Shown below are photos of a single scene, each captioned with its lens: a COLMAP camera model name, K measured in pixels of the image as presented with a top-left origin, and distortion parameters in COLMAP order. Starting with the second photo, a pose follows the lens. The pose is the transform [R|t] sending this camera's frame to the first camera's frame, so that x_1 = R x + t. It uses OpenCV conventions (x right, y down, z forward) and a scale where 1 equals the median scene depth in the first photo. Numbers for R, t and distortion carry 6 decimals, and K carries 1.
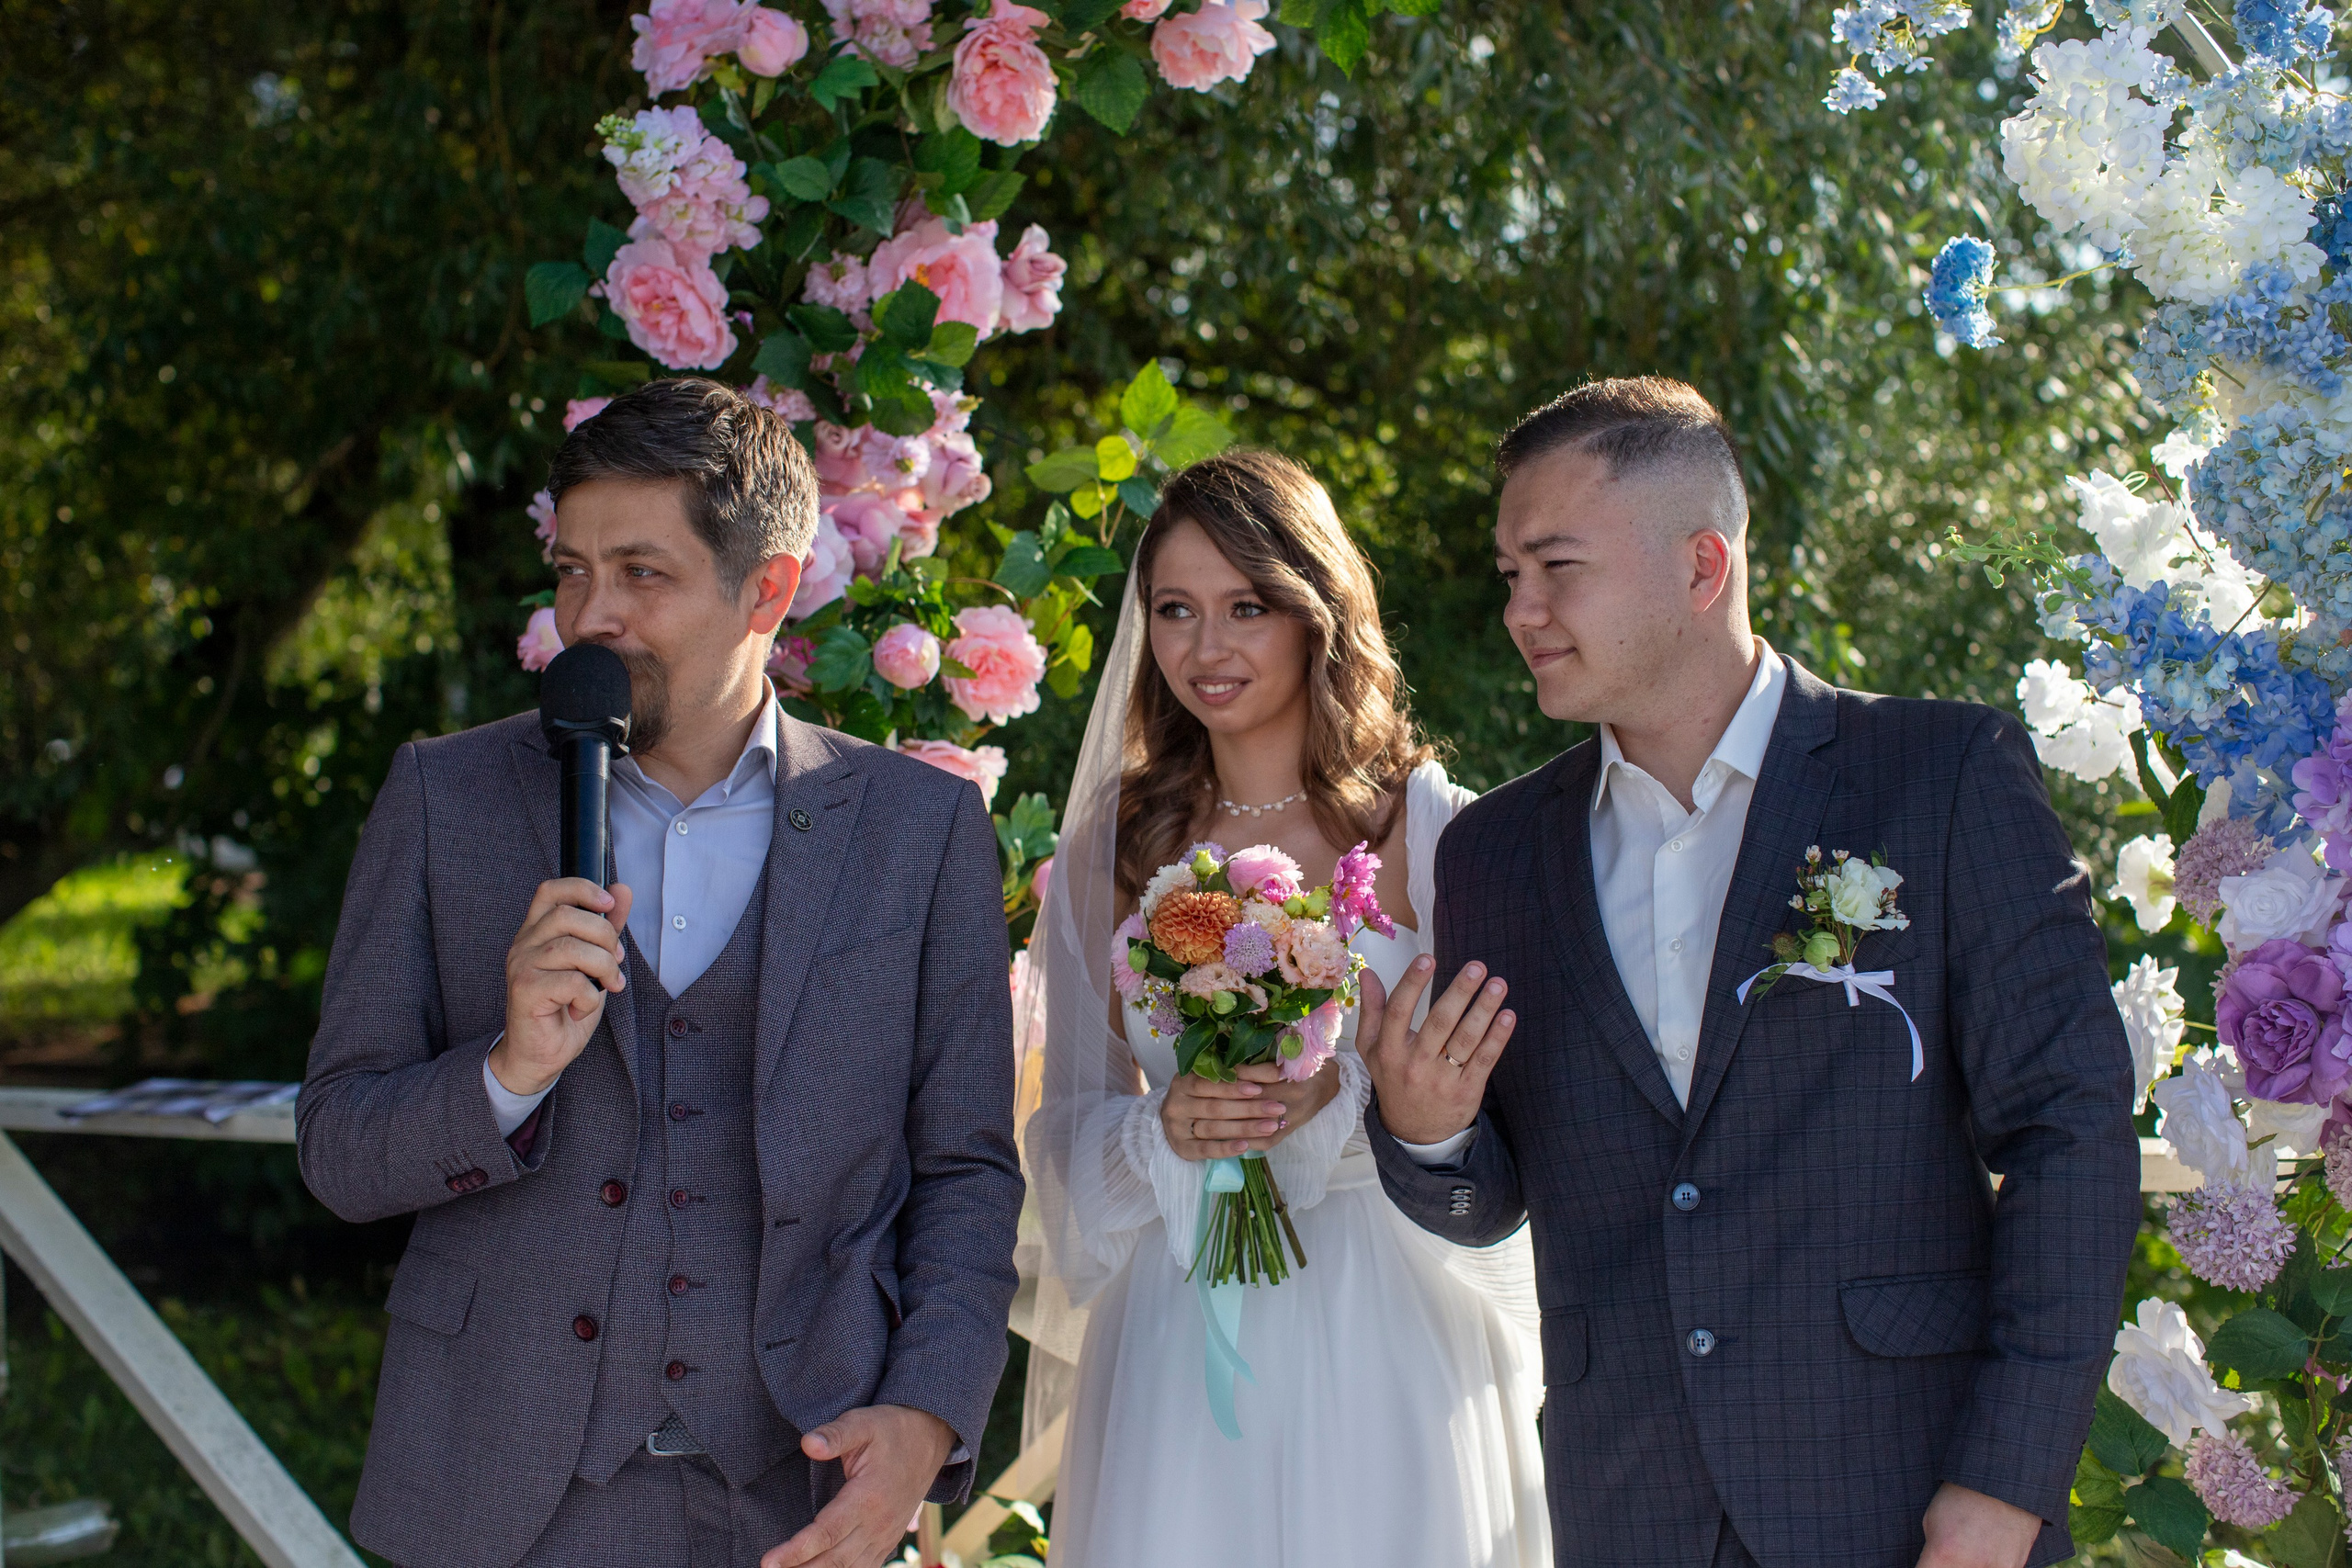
lens RADIAL K [[3939.5, 0, 1179.4], [0, 3939.5, 790.5], [0, 0, 1]] dist [-0.051066, 0.000000]
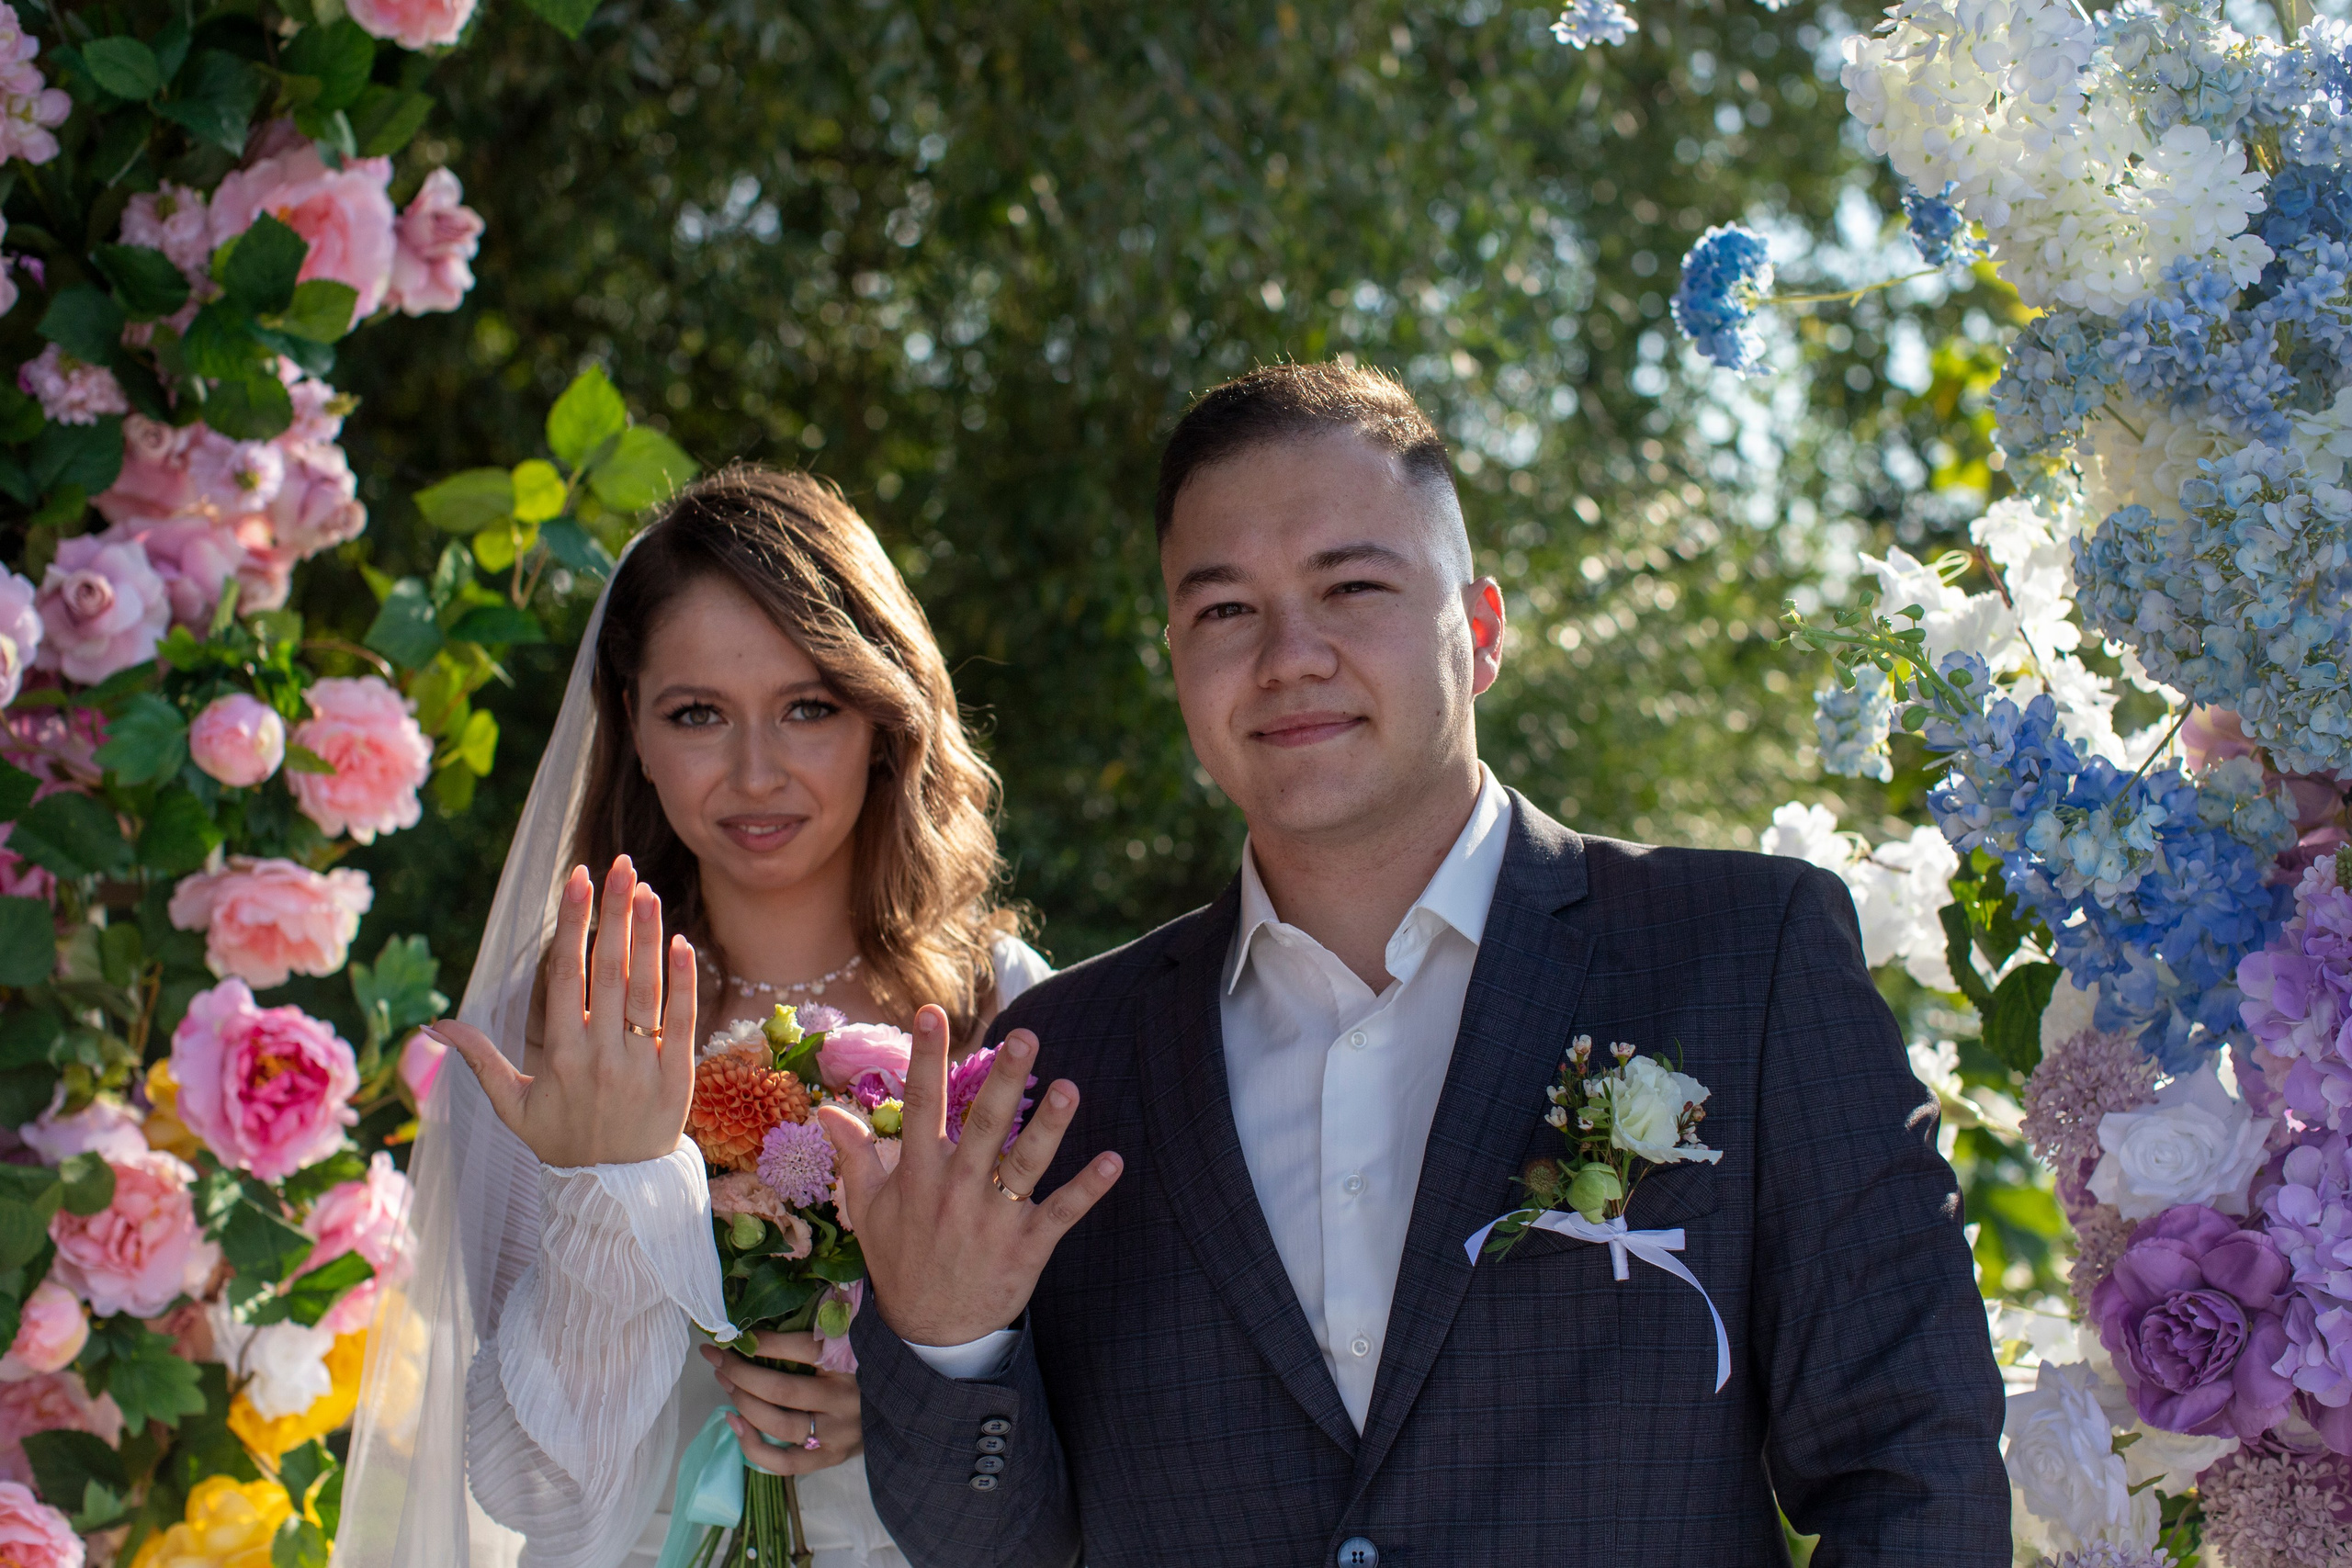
lens RADIAL K [[3939.5, 0, 1166.8], [0, 3939.5, 768.5], [0, 0, 1]] dist [-0.051066, 0.000000]
pose [[0.986342, 0.040780, 0.159581, -0.018066], [-0.033716, 0.998338, -0.046730, -0.001291], [-0.161221, 0.040711, 0.986078, 0.294746]]
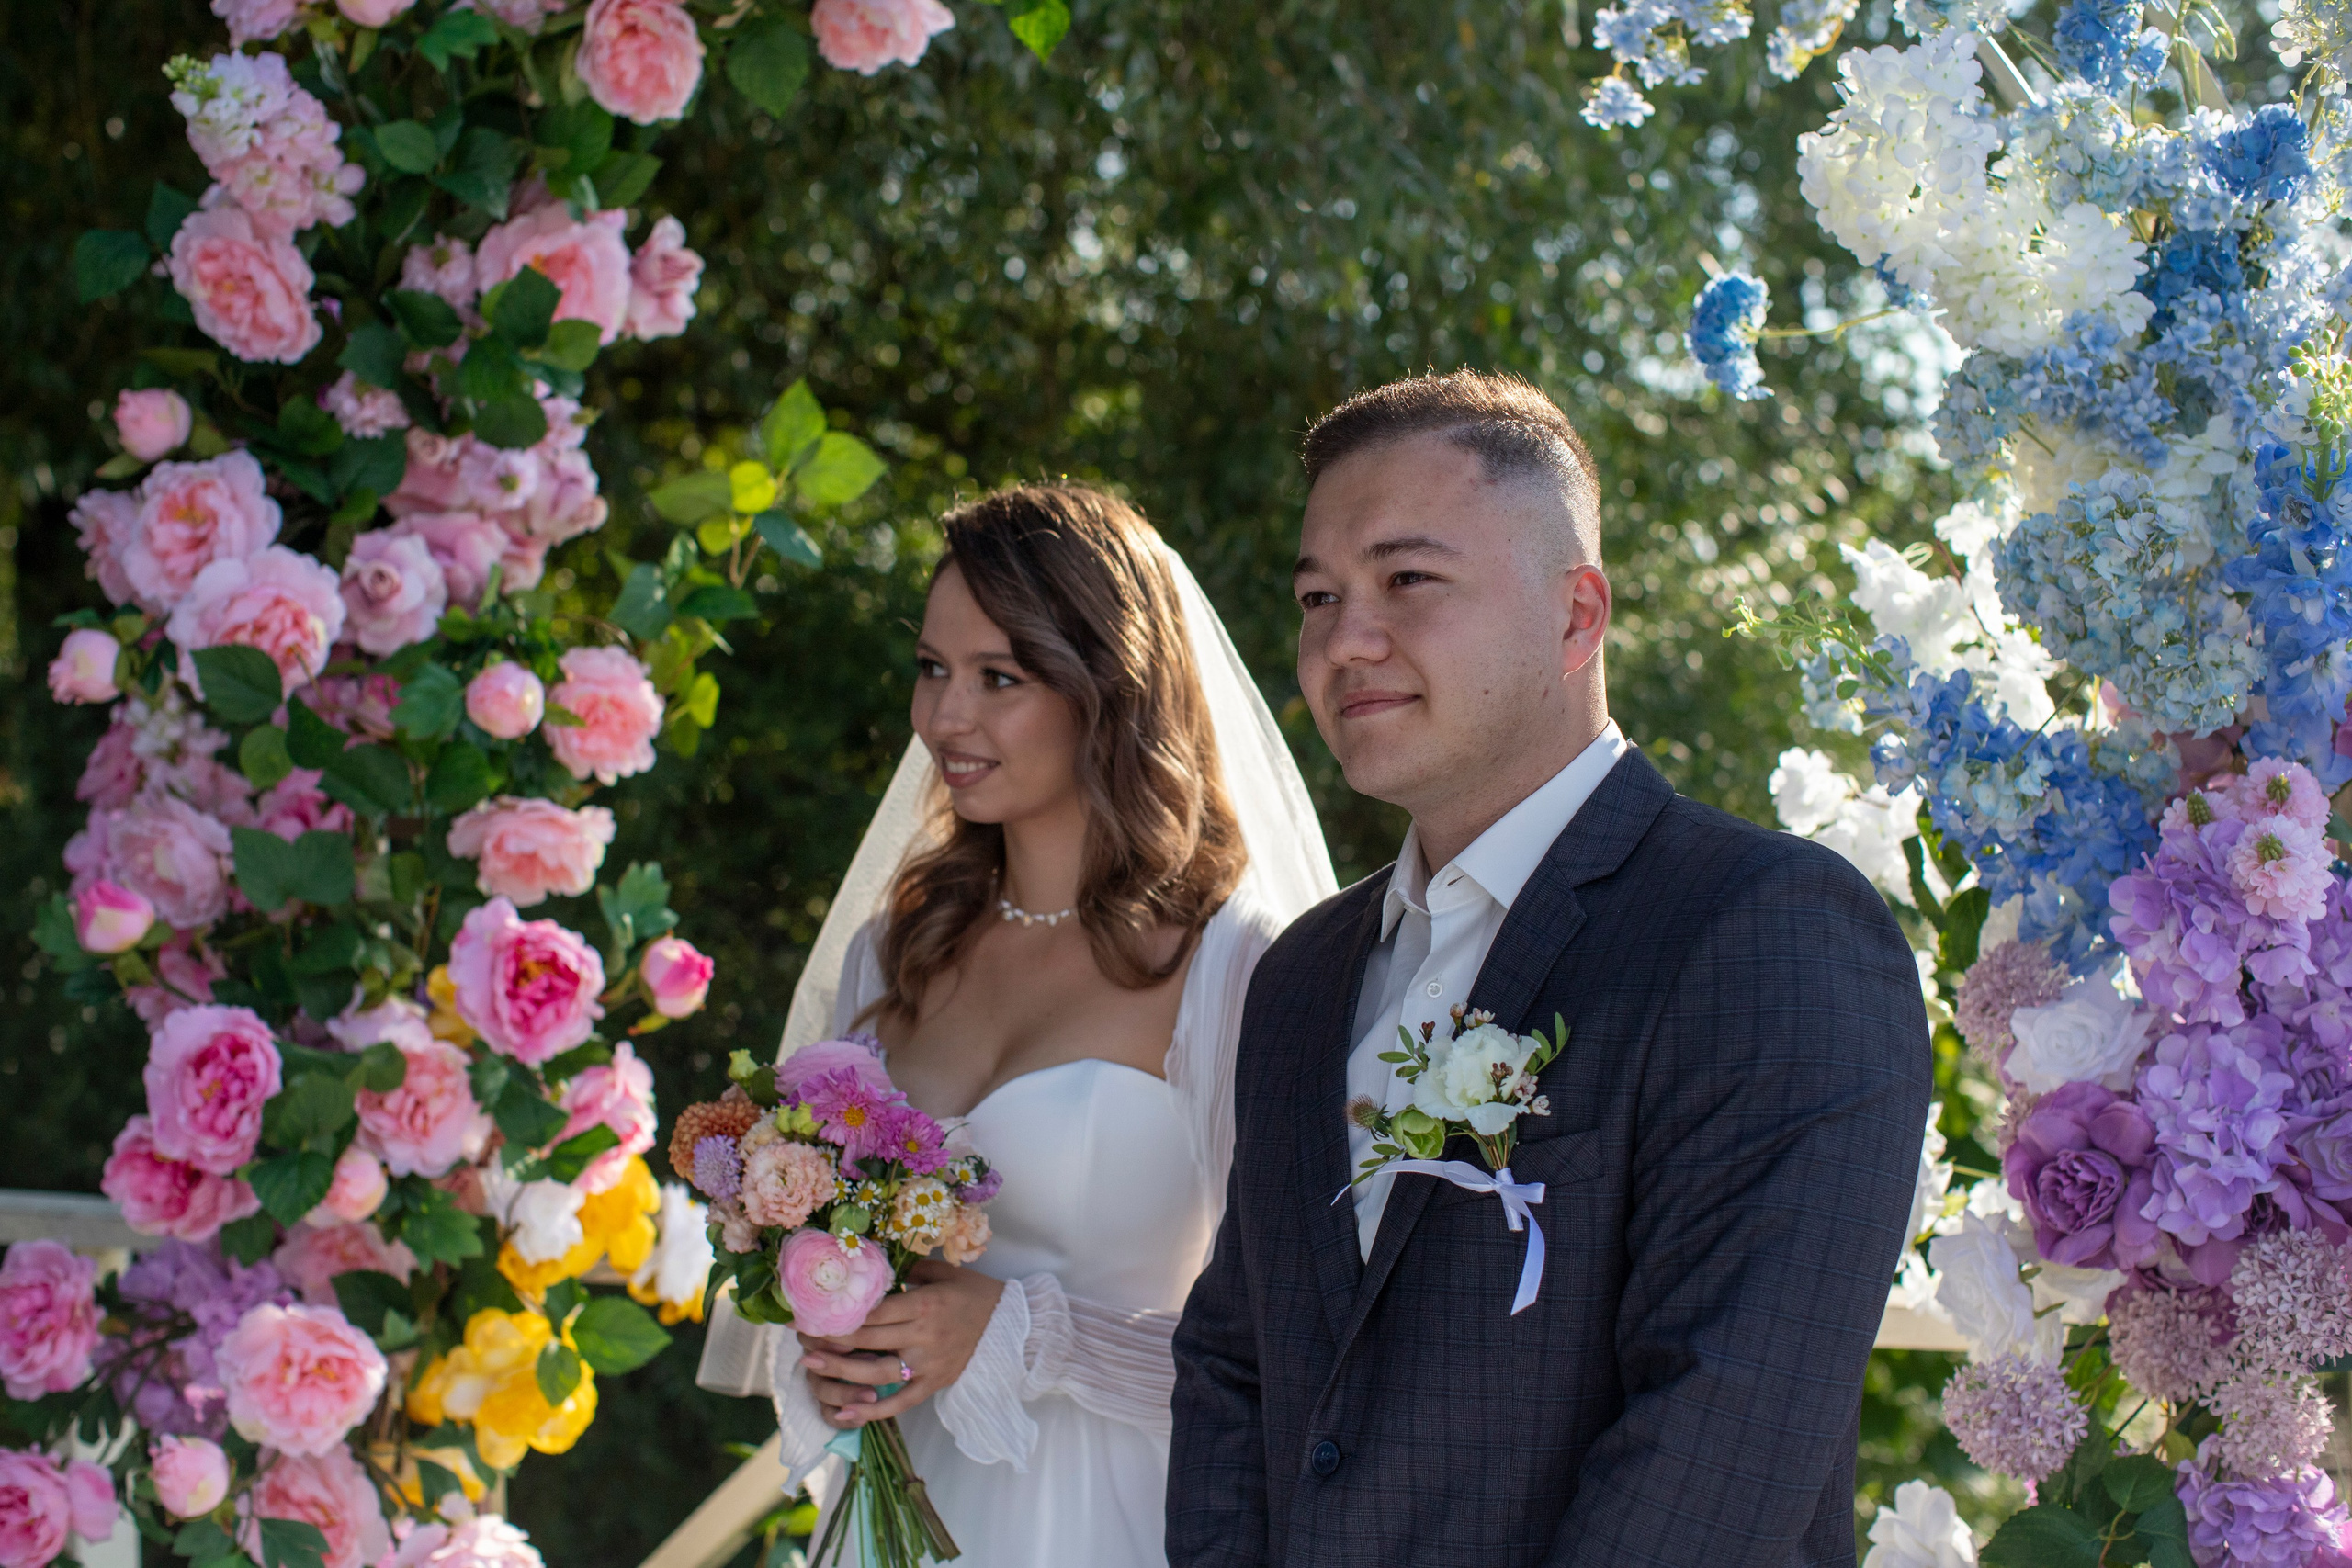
lens RADIAL K [[3939.5, 0, 1189.1], [0, 3939.5, 786.3], [0, 0, 1]] dist [-0.051066, 0.000000]
pose [[0.993318, 0.035902, 0.109683, -0.015267], [-0.033900, 0.999224, -0.020065, -0.003325], [-0.110318, 0.016213, 0.993764, 0.133515]]
